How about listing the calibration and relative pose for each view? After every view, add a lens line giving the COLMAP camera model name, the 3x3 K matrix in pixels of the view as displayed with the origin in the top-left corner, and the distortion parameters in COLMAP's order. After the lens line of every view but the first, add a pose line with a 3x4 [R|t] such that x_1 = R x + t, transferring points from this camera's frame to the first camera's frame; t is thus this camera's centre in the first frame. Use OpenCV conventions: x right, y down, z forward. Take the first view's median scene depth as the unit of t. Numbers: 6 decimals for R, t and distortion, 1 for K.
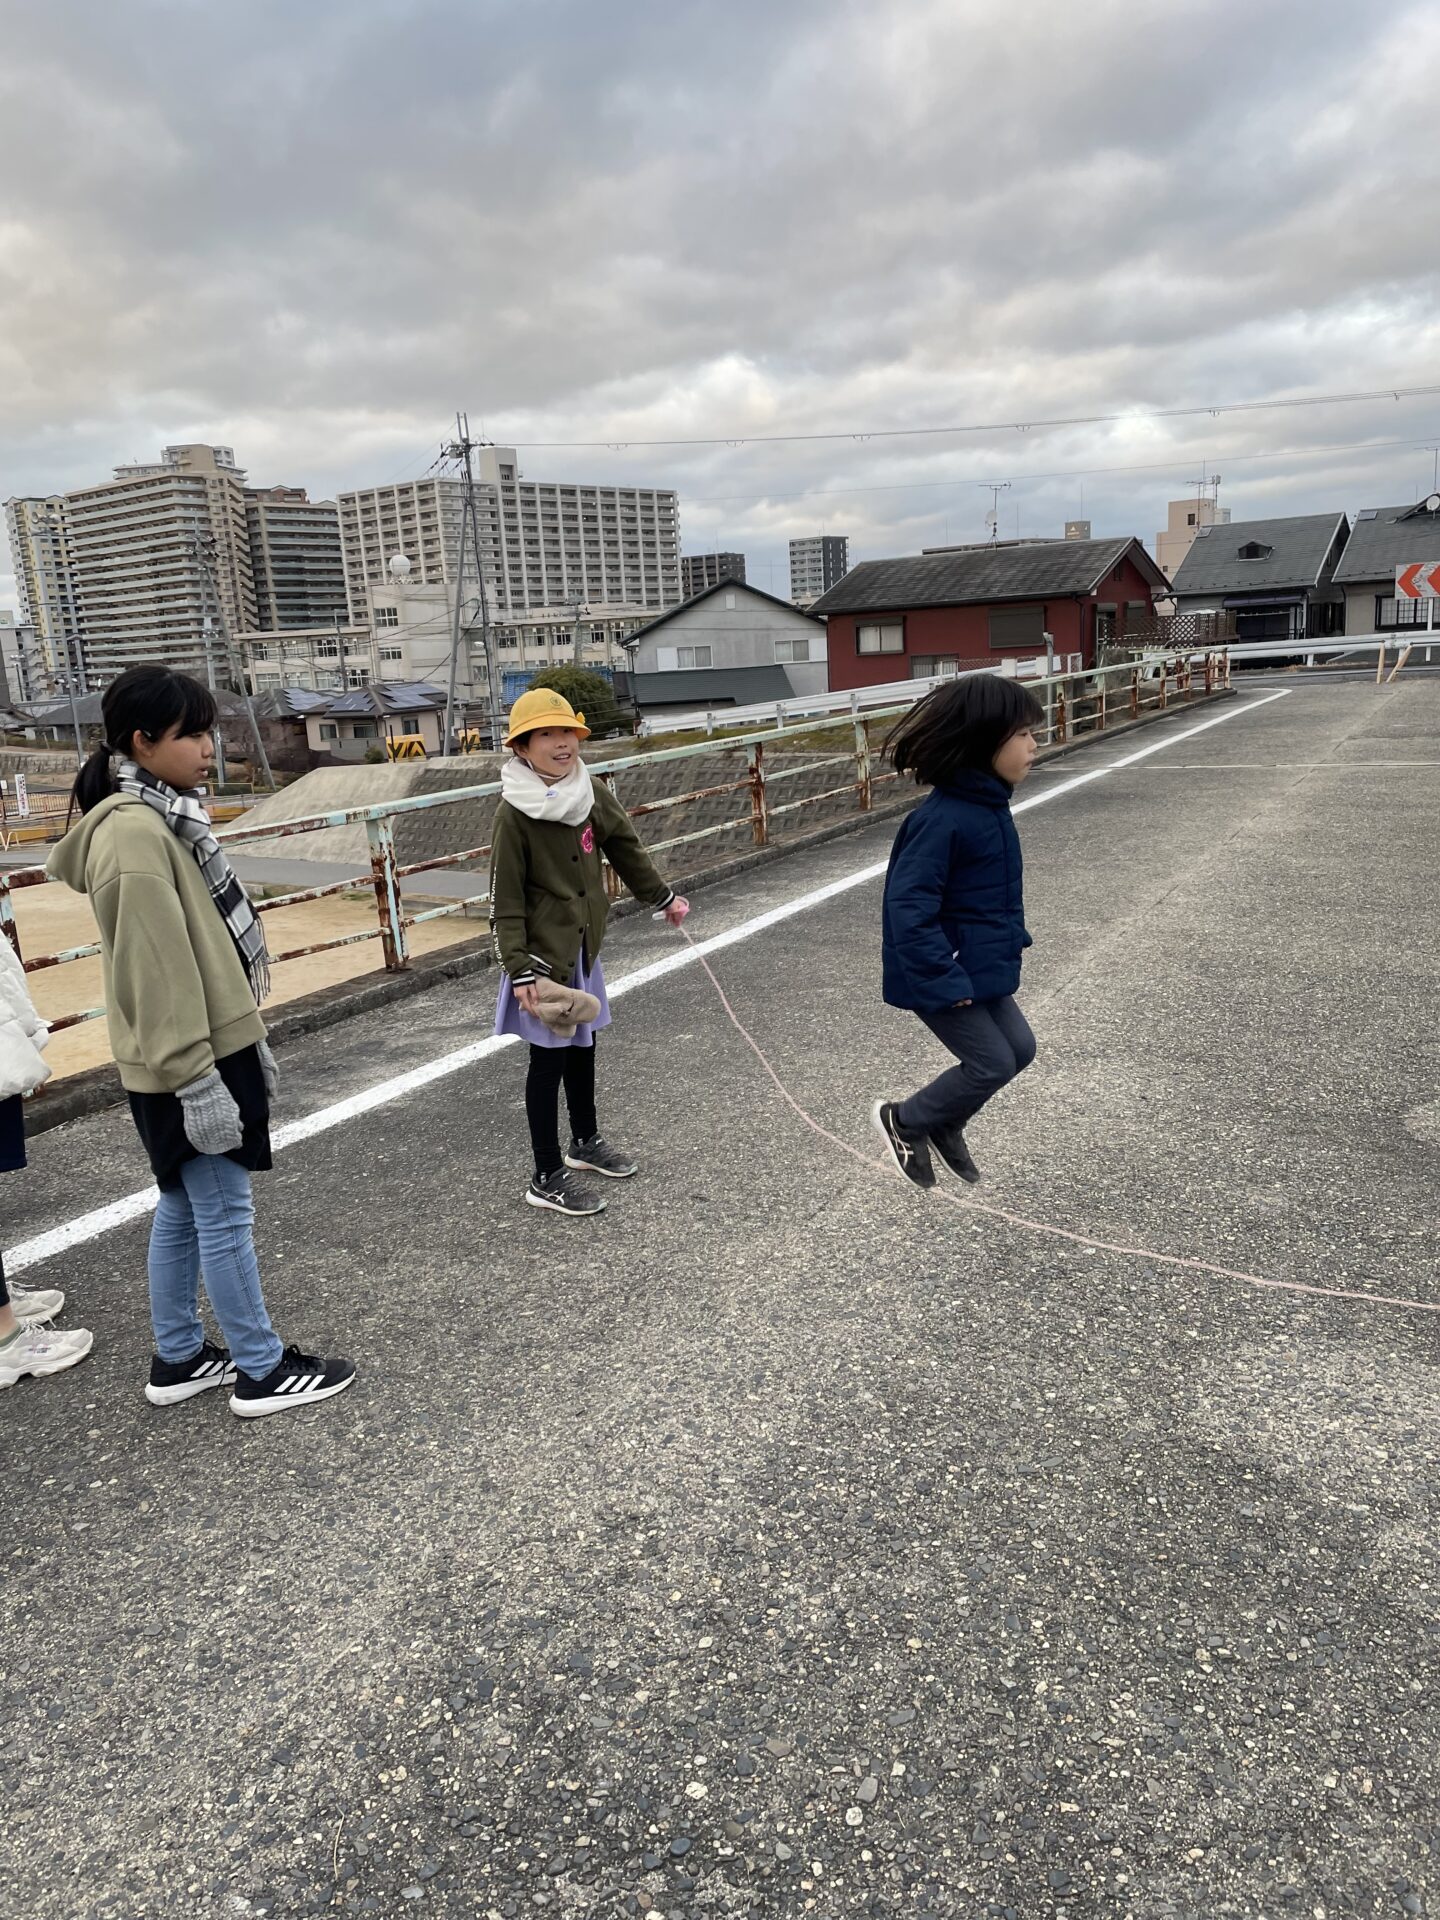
lens RADIAL K [[1449.0, 0, 720.0], [0, 1449.0, 960.0], [0, 0, 1]] dist [0.002492, -0.007439]
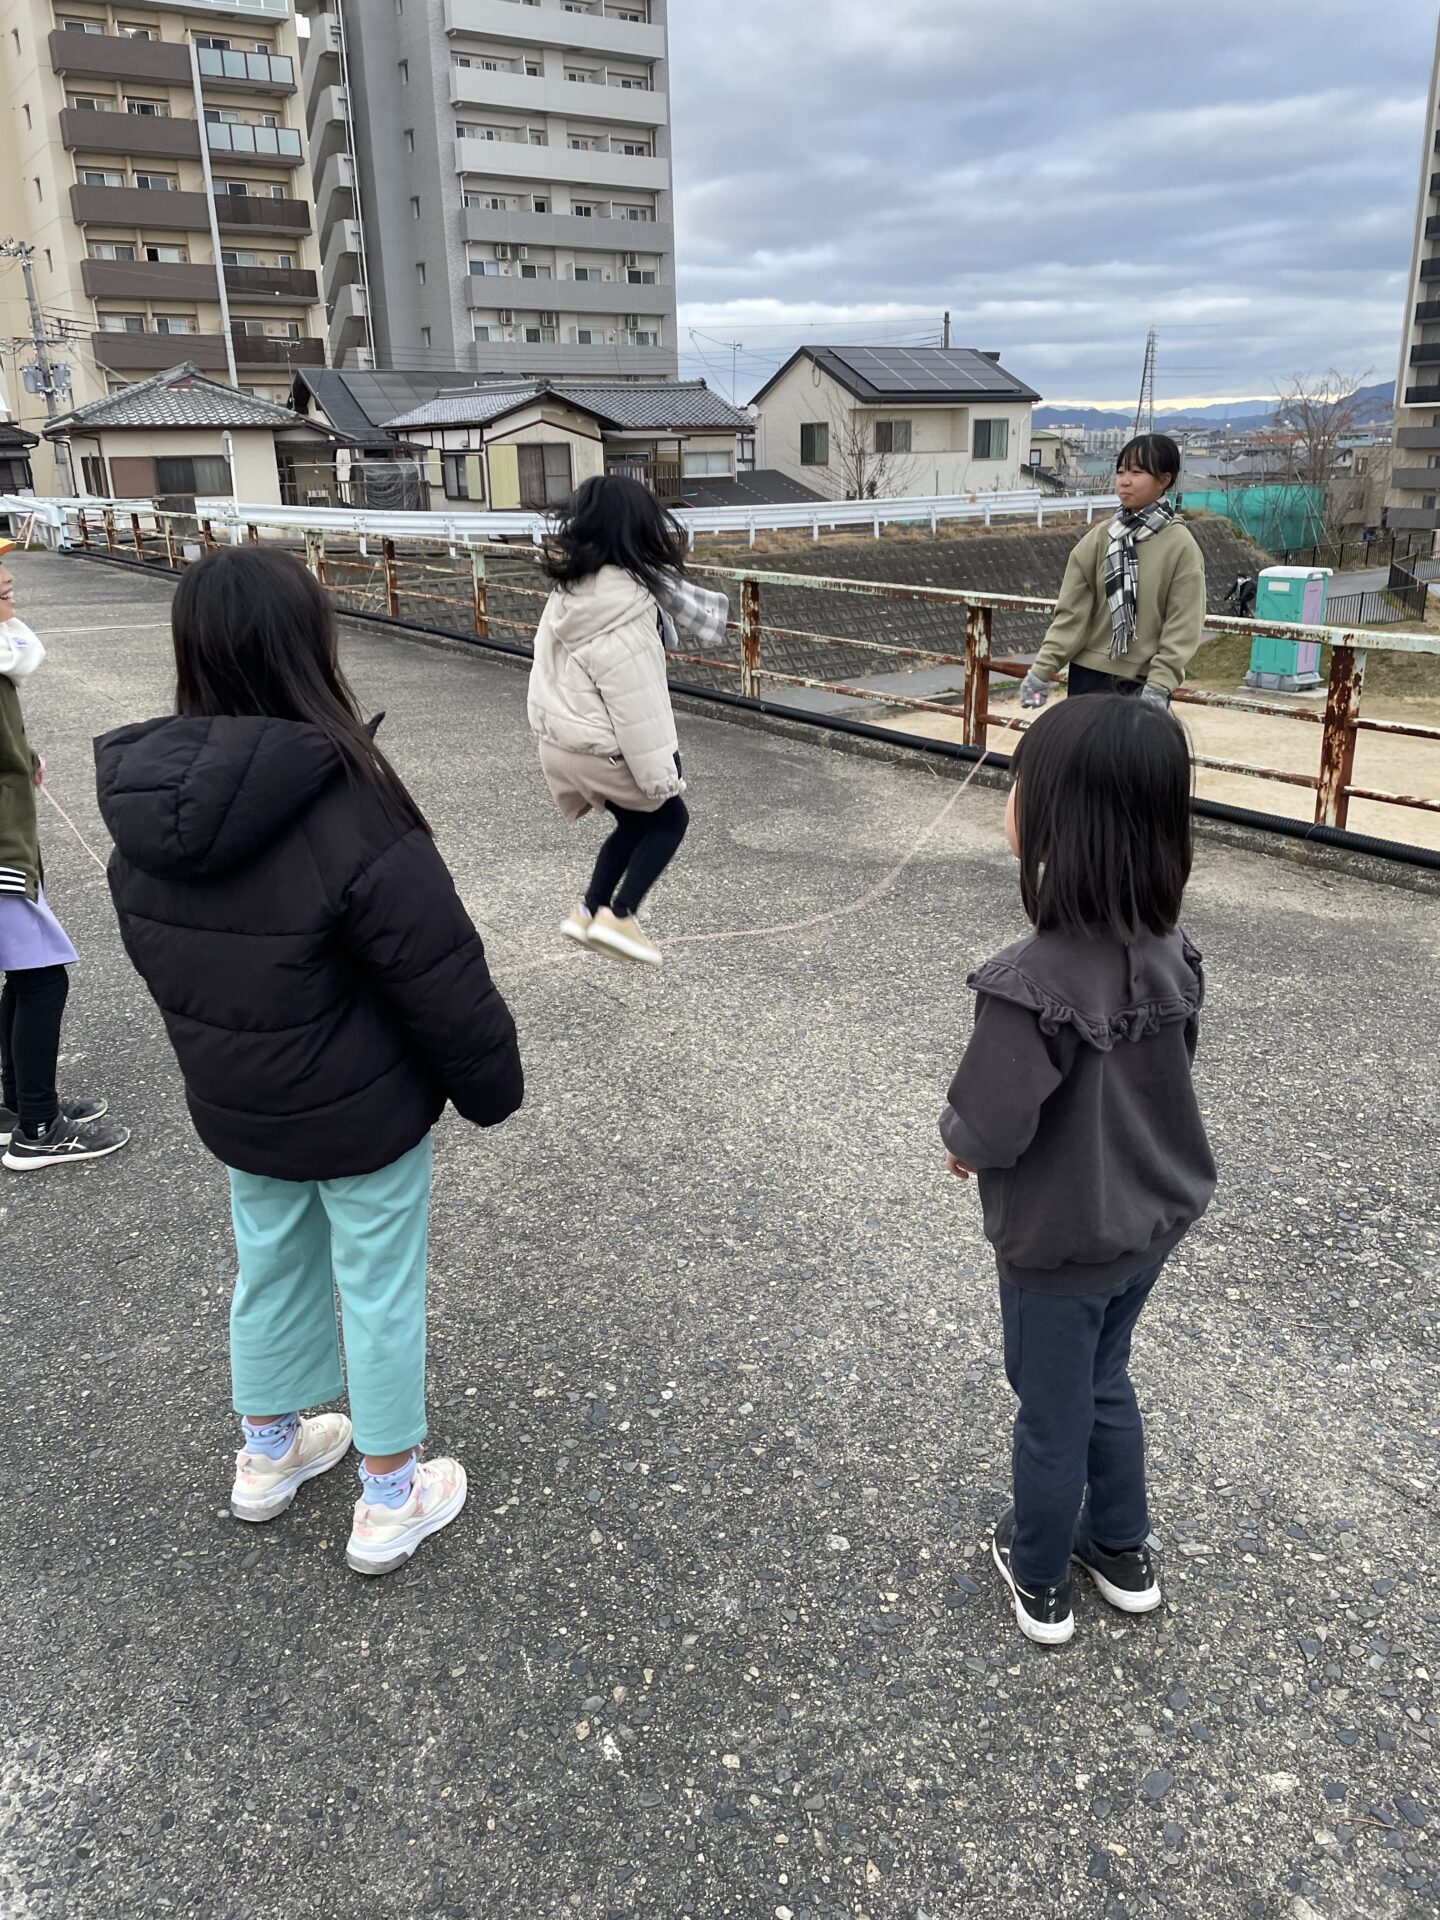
lens RADIAL K [[1449.0, 0, 720.0], [0, 1449.0, 960.0], [0, 0, 1]] dist [0.002492, -0.007439]
pose [[0.491306, -0.249781, 0.834403, -0.360968], [0.193718, 0.965339, 0.174914, -0.013782], [-0.849171, 0.075702, 0.522663, 0.165902]]
